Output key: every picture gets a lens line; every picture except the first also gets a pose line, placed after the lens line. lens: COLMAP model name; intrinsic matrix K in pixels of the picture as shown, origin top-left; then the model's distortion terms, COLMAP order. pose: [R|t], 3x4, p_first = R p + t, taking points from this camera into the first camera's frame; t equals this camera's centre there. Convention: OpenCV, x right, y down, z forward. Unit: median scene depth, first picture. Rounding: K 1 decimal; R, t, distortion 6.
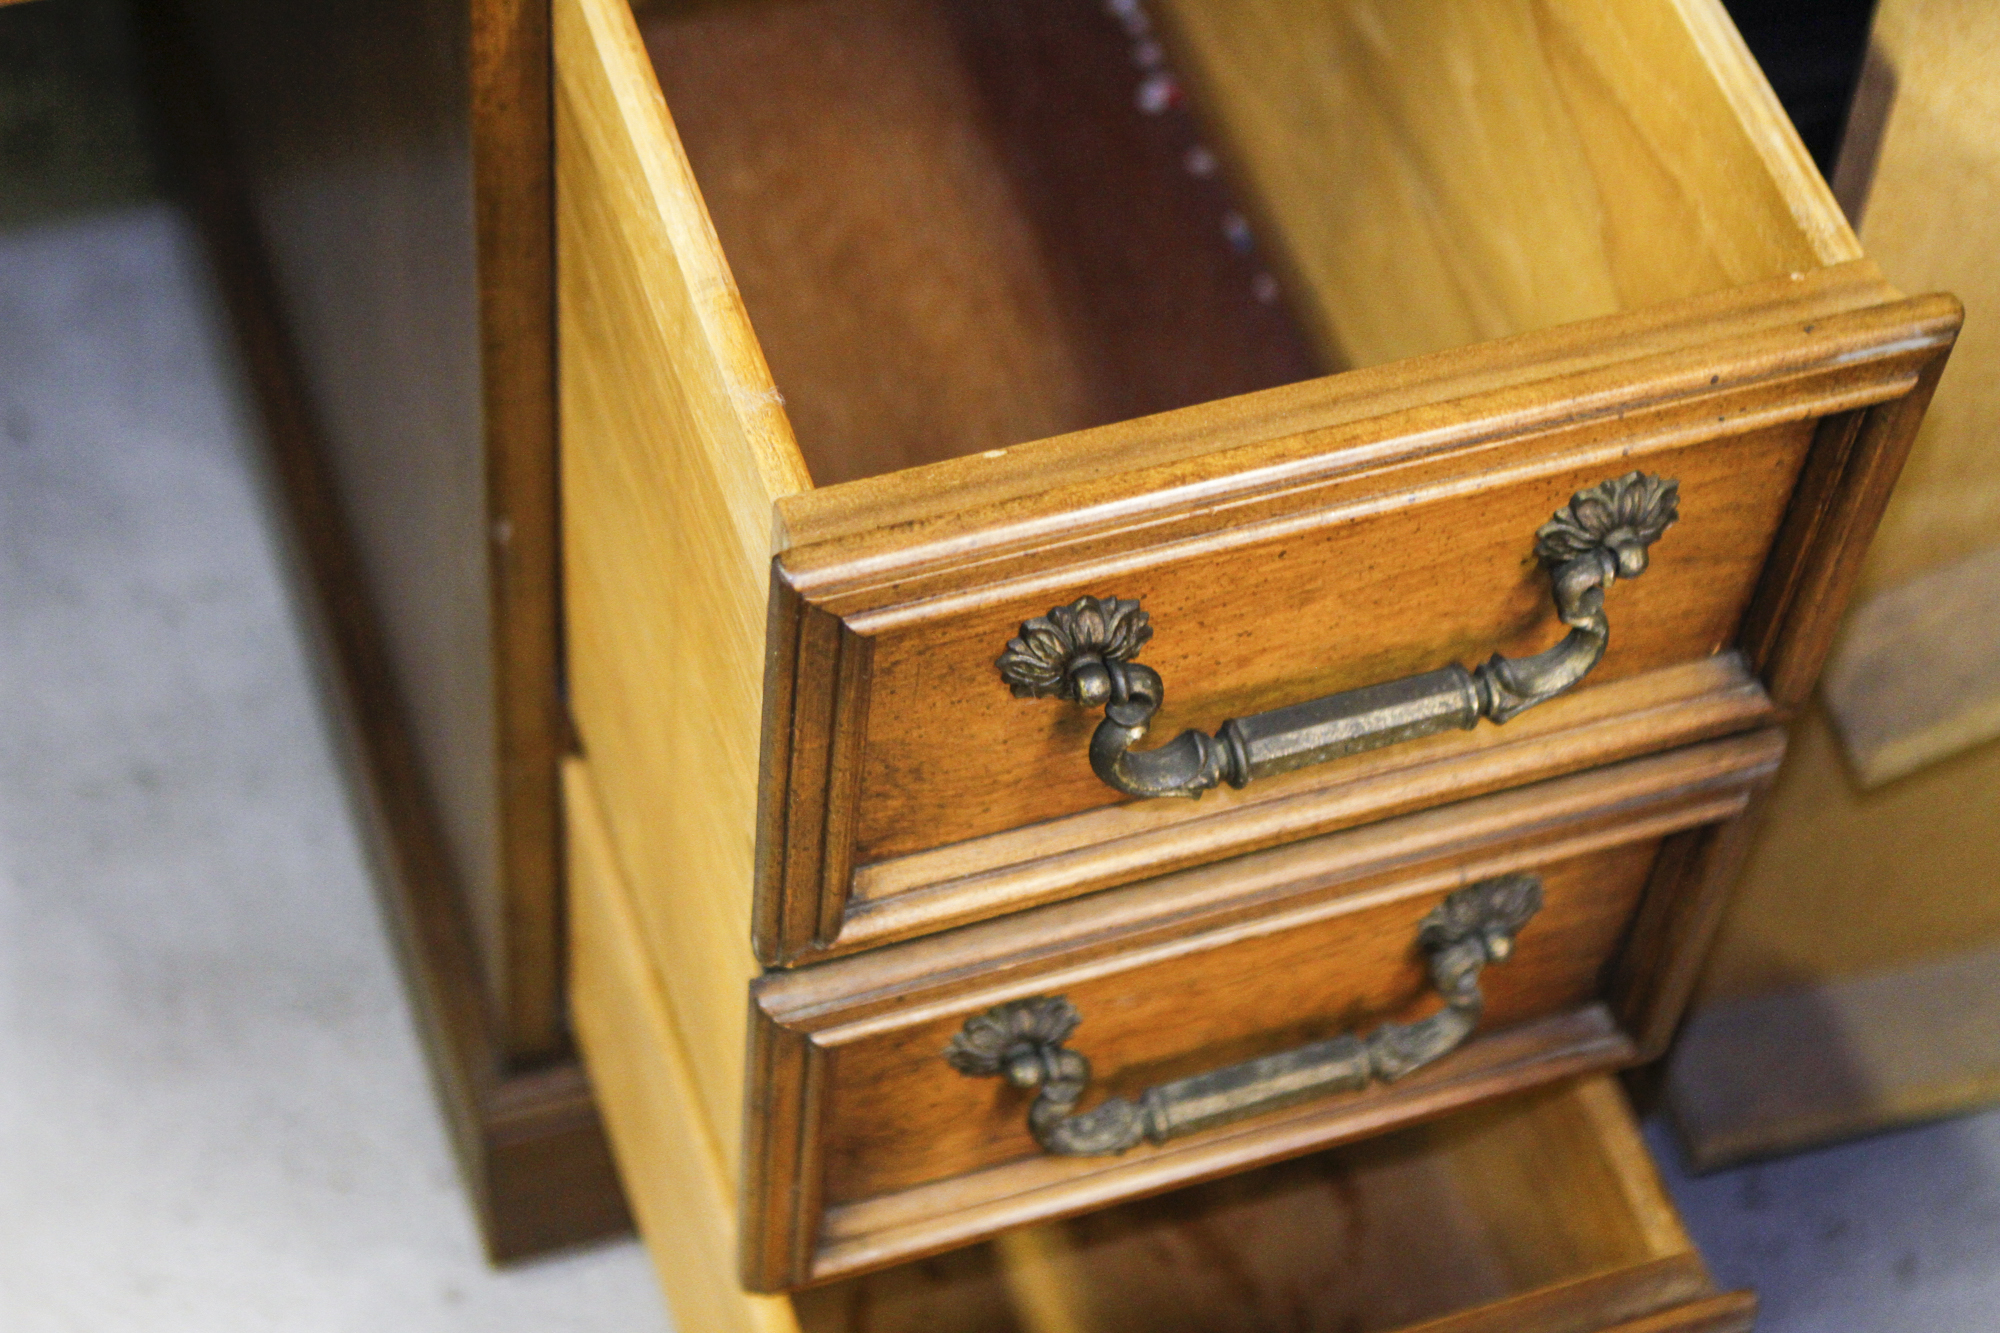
lens RADIAL K [[4080.0, 0, 1000.0], [0, 4080.0, 666.5], [0, 0, 1]] dist [-0.001304, 0.076019]
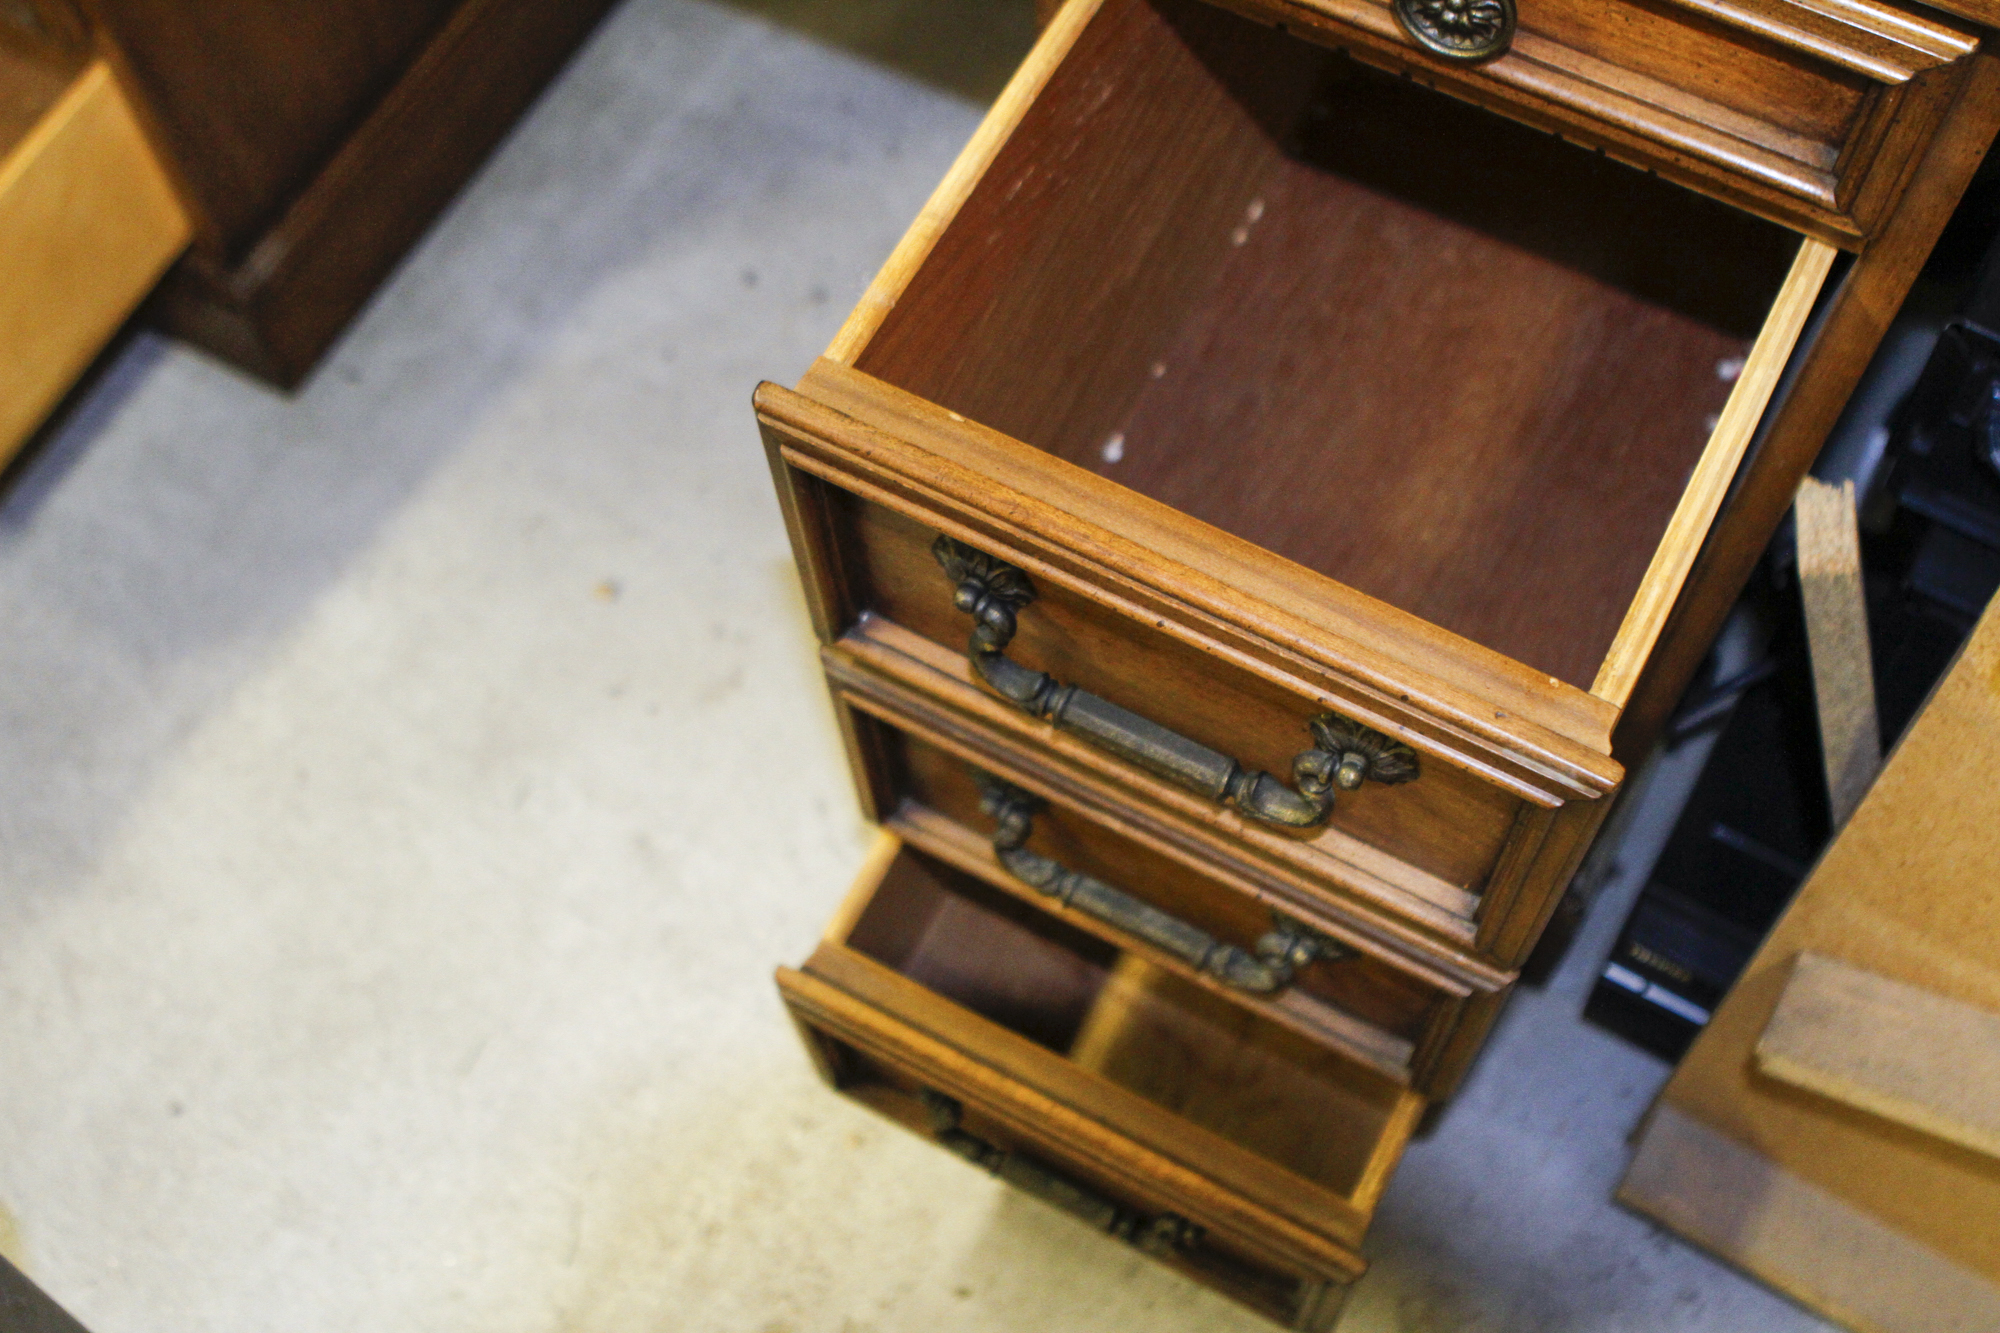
lens RADIAL K [[2234.7, 0, 993.6], [0, 2234.7, 718.2], [0, 0, 1]] dist [-0.139385, 0.139435]
pose [[0.669977, 0.622999, -0.403737, 0.369374], [-0.545229, 0.782020, 0.301944, -0.202924], [0.503841, 0.017833, 0.863612, 0.332209]]
